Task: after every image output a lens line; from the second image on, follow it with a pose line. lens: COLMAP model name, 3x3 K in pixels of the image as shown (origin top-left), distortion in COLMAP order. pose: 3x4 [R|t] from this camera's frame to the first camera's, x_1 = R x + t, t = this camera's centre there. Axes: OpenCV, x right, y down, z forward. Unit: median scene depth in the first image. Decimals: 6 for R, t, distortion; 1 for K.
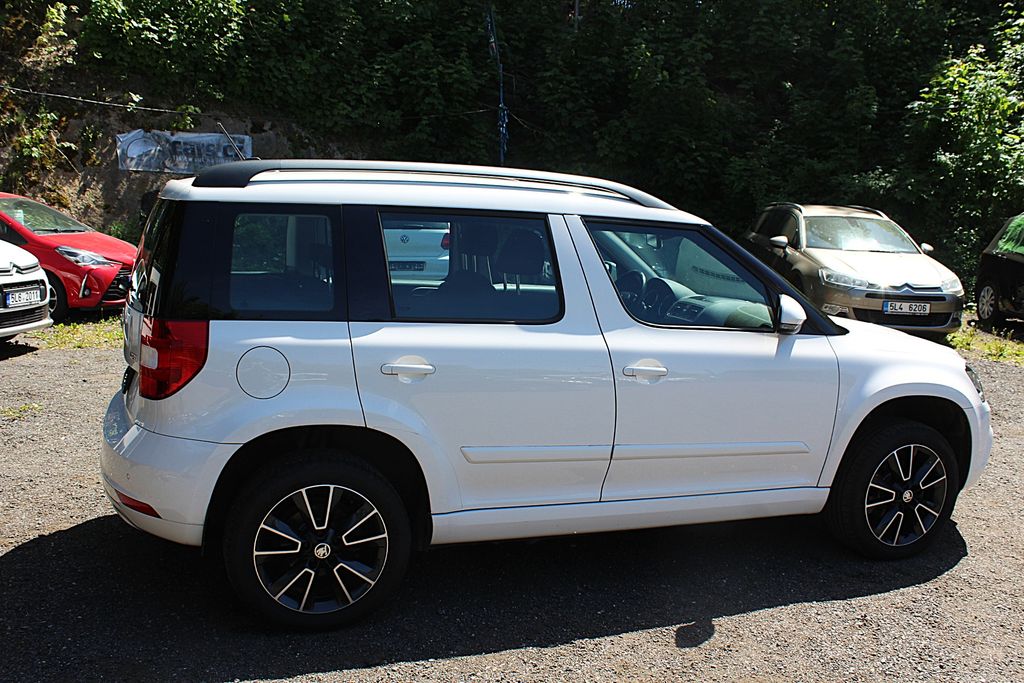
lens RADIAL K [[917.7, 0, 509.2], [0, 917.7, 340.4], [0, 0, 1]] dist [-0.115137, 0.080980]
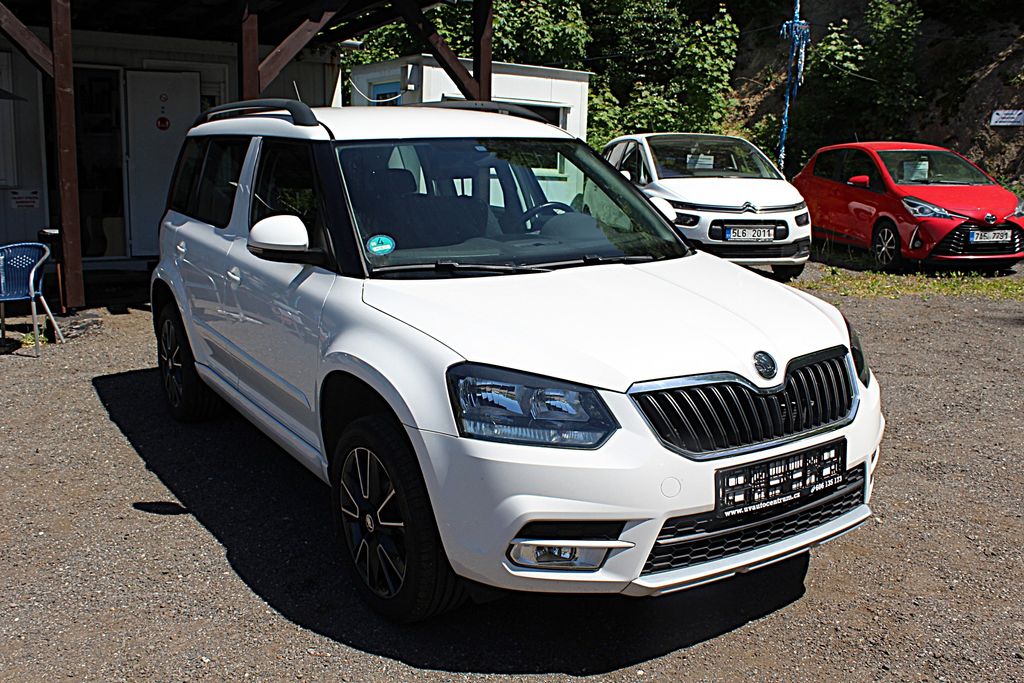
lens RADIAL K [[917.7, 0, 510.9], [0, 917.7, 340.3], [0, 0, 1]] dist [-0.115137, 0.080980]
pose [[0.273498, 0.167376, -0.947198, 0.367611], [-0.133348, 0.981833, 0.134993, -0.023280], [0.952585, 0.089386, 0.290848, 0.294556]]
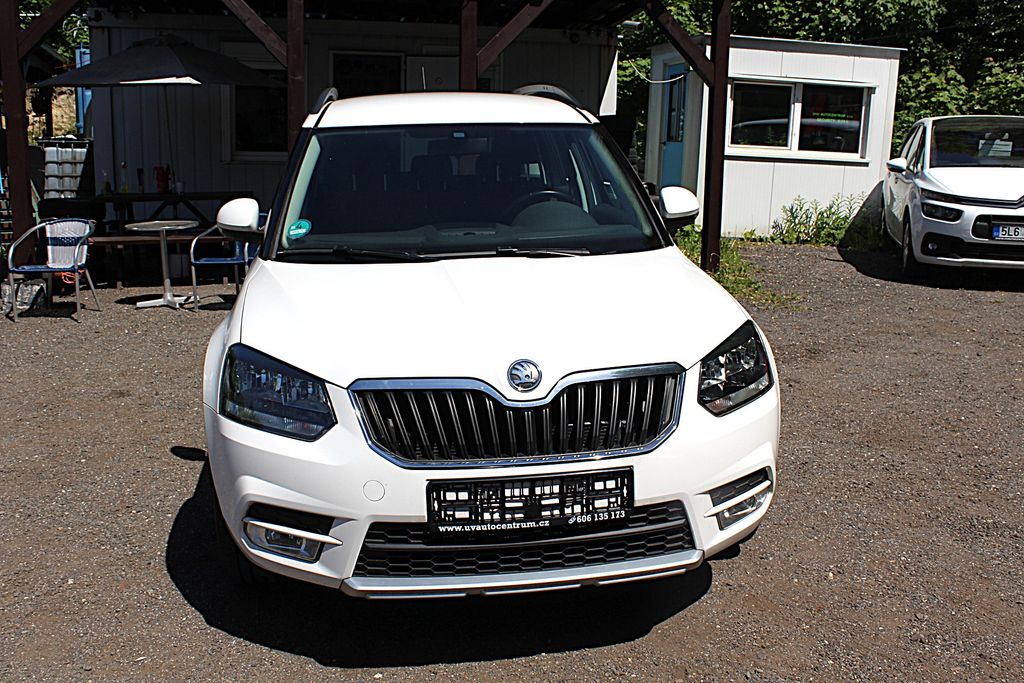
lens RADIAL K [[917.7, 0, 509.2], [0, 917.7, 337.8], [0, 0, 1]] dist [-0.115137, 0.080980]
pose [[-0.115407, 0.191439, -0.974696, 0.371442], [-0.145881, 0.967346, 0.207268, -0.042583], [0.982548, 0.166110, -0.083711, 0.414041]]
